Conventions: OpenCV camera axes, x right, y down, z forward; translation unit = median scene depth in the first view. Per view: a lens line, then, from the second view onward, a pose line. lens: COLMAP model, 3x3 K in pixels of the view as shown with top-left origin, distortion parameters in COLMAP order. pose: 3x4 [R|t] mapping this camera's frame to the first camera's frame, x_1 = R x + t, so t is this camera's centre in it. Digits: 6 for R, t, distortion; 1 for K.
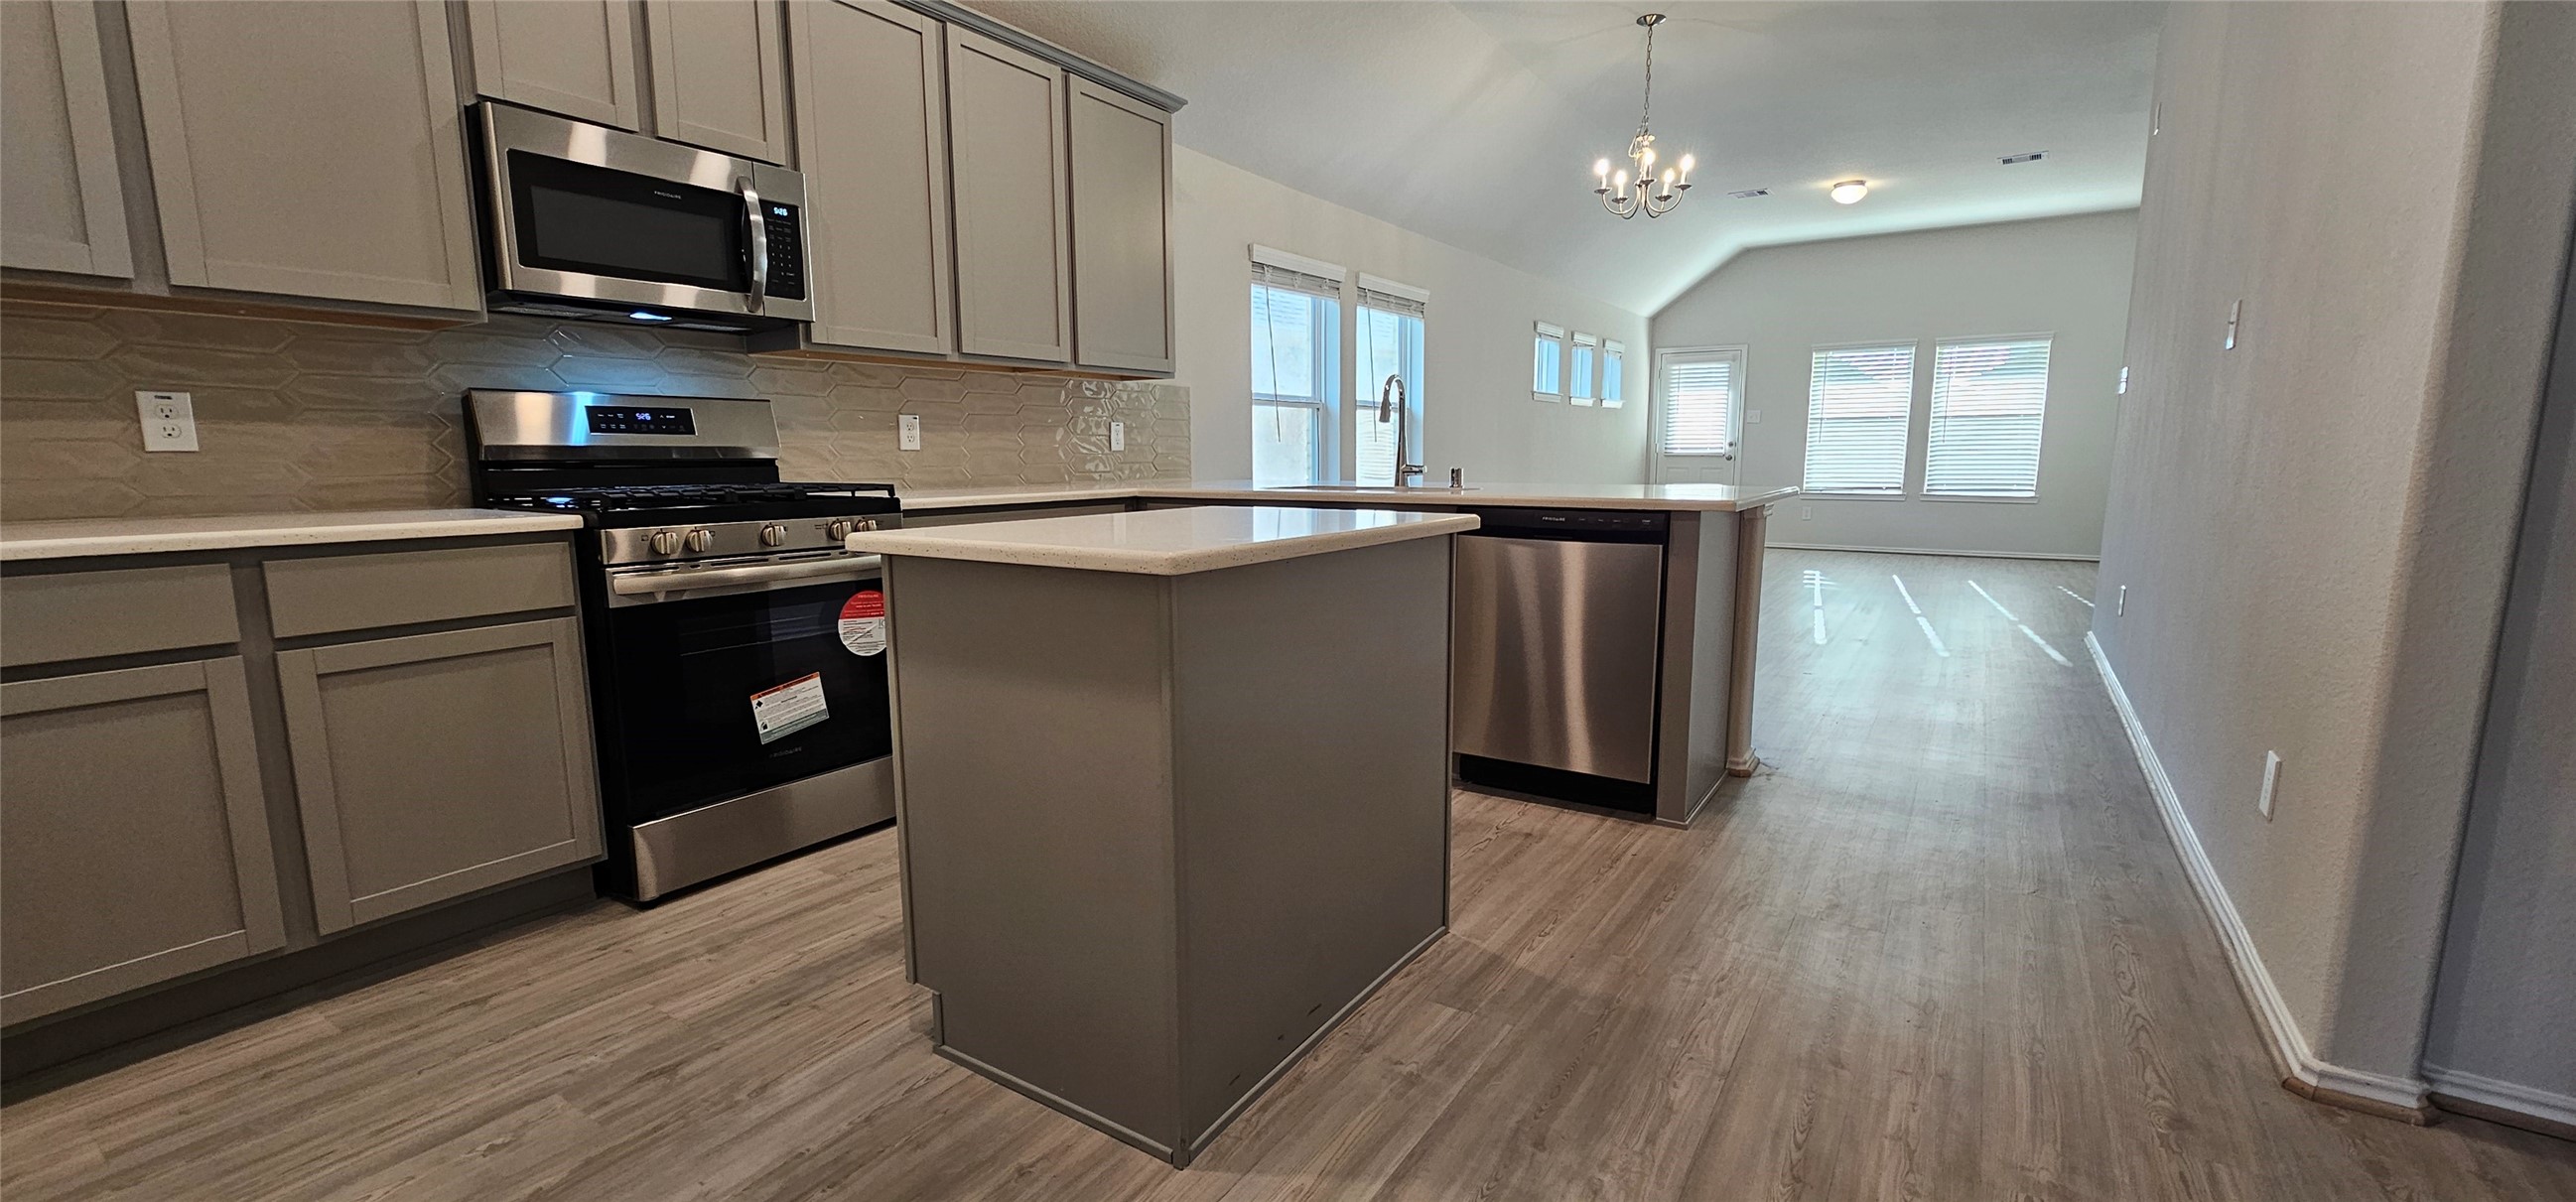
lens RADIAL K [[1050.3, 0, 1288.0], [0, 1050.3, 601.0], [0, 0, 1]] dist [0.001442, 0.000530]
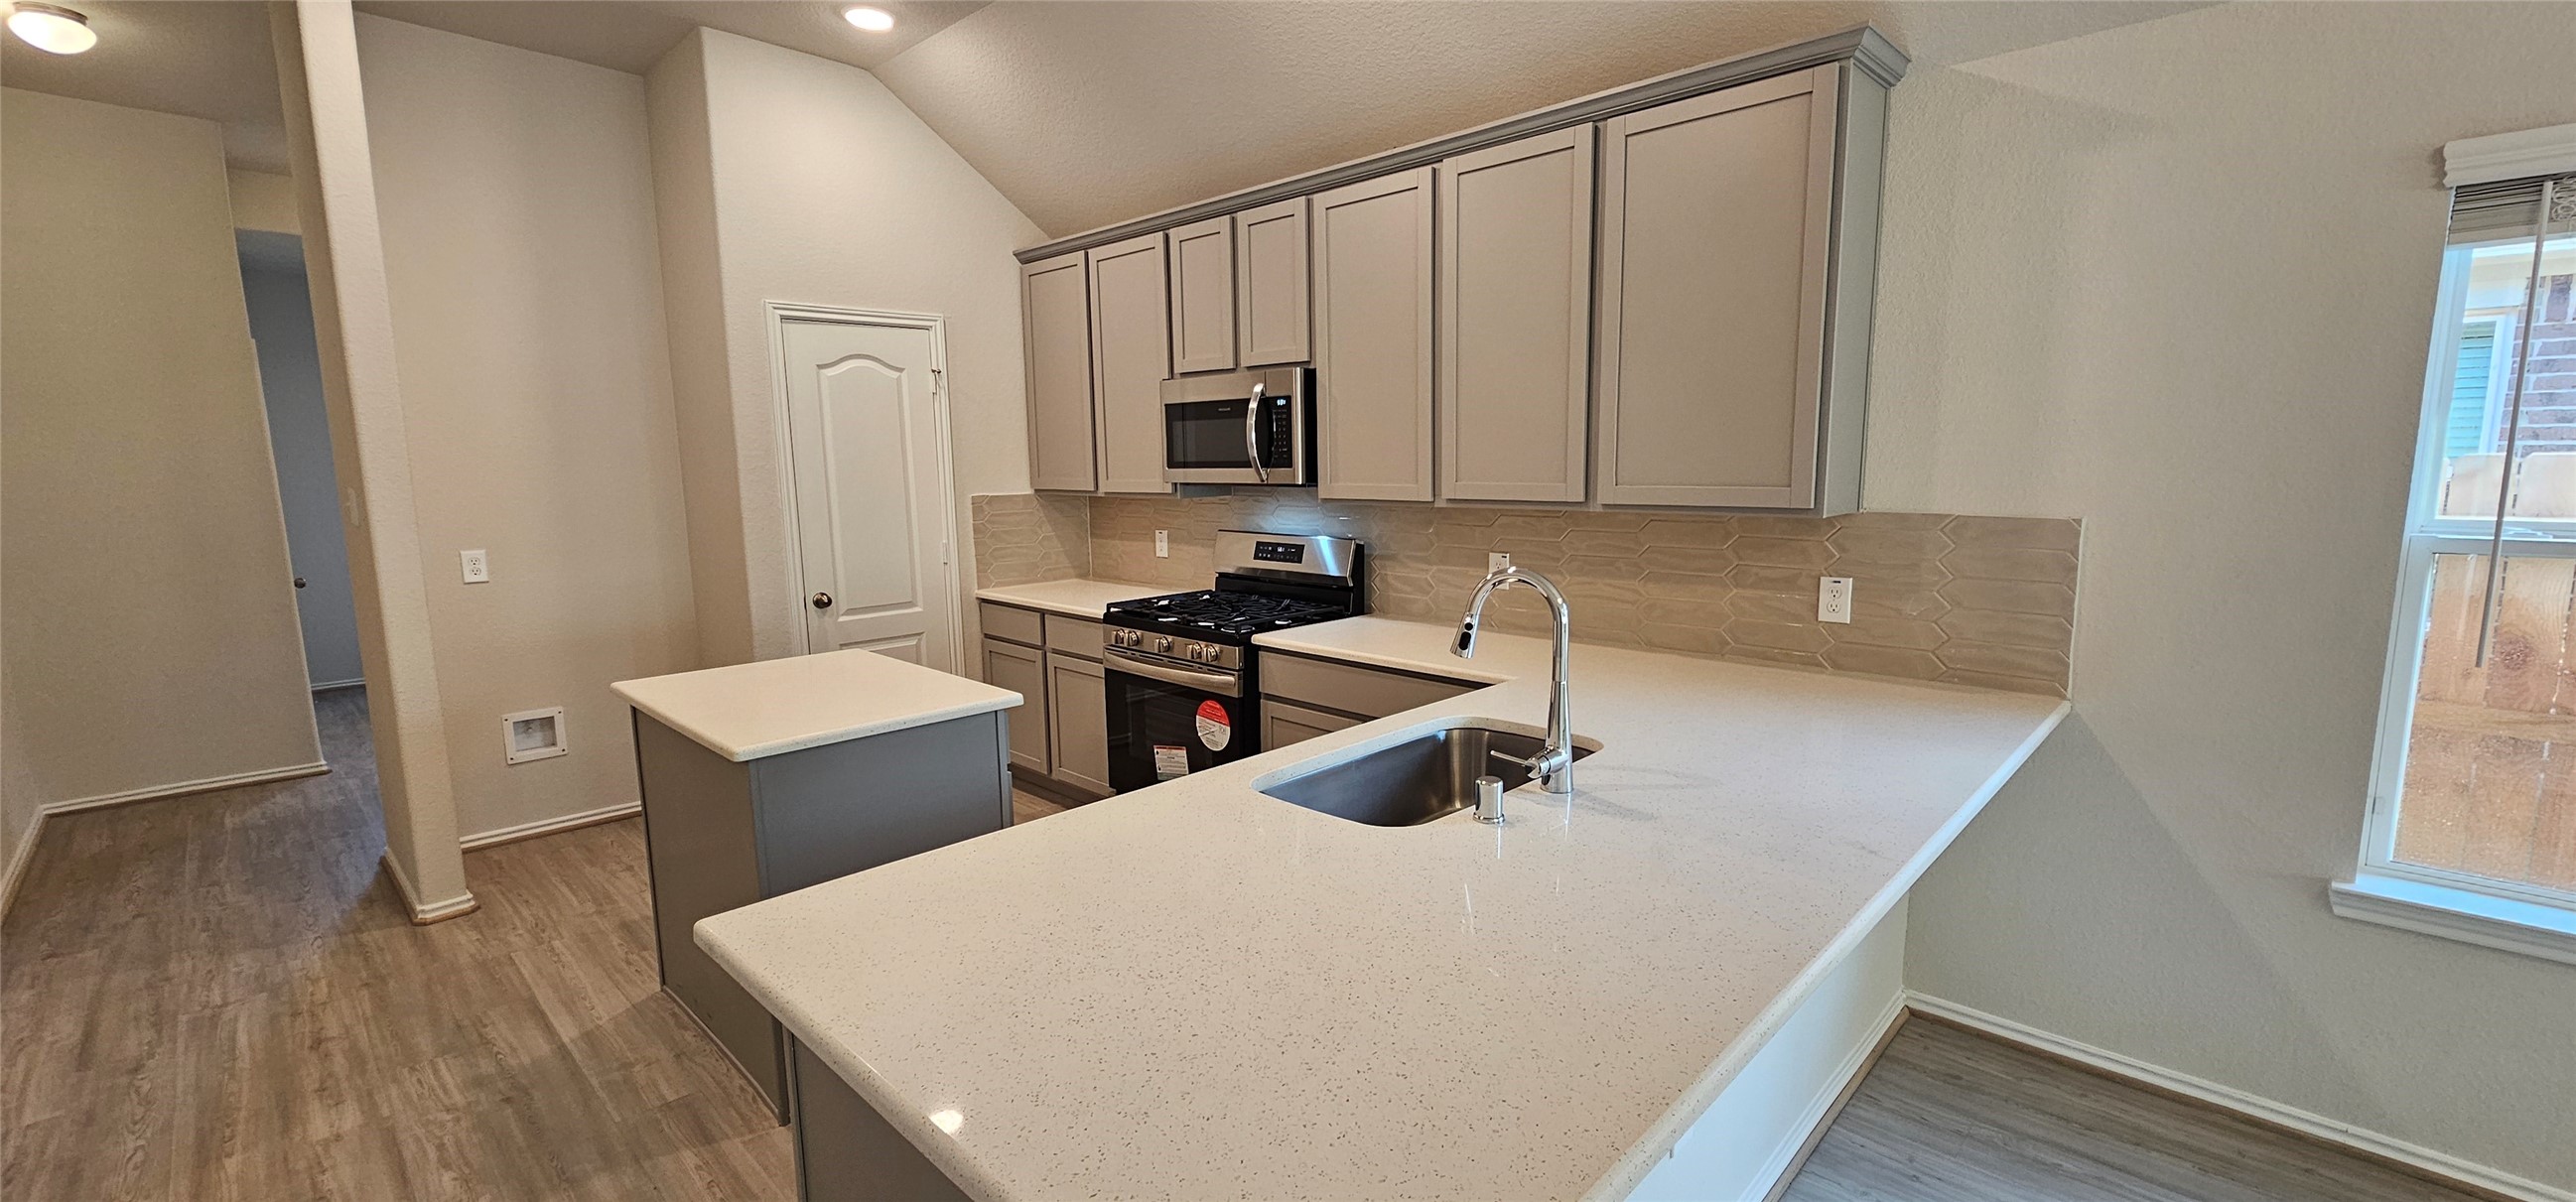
lens RADIAL K [[1050.3, 0, 1288.0], [0, 1050.3, 601.0], [0, 0, 1]] dist [0.001442, 0.000530]
pose [[-0.185405, 0.141832, -0.972373, 1.038626], [-0.127177, 0.977743, 0.166865, -0.452777], [0.974398, 0.154601, -0.163241, 1.631792]]
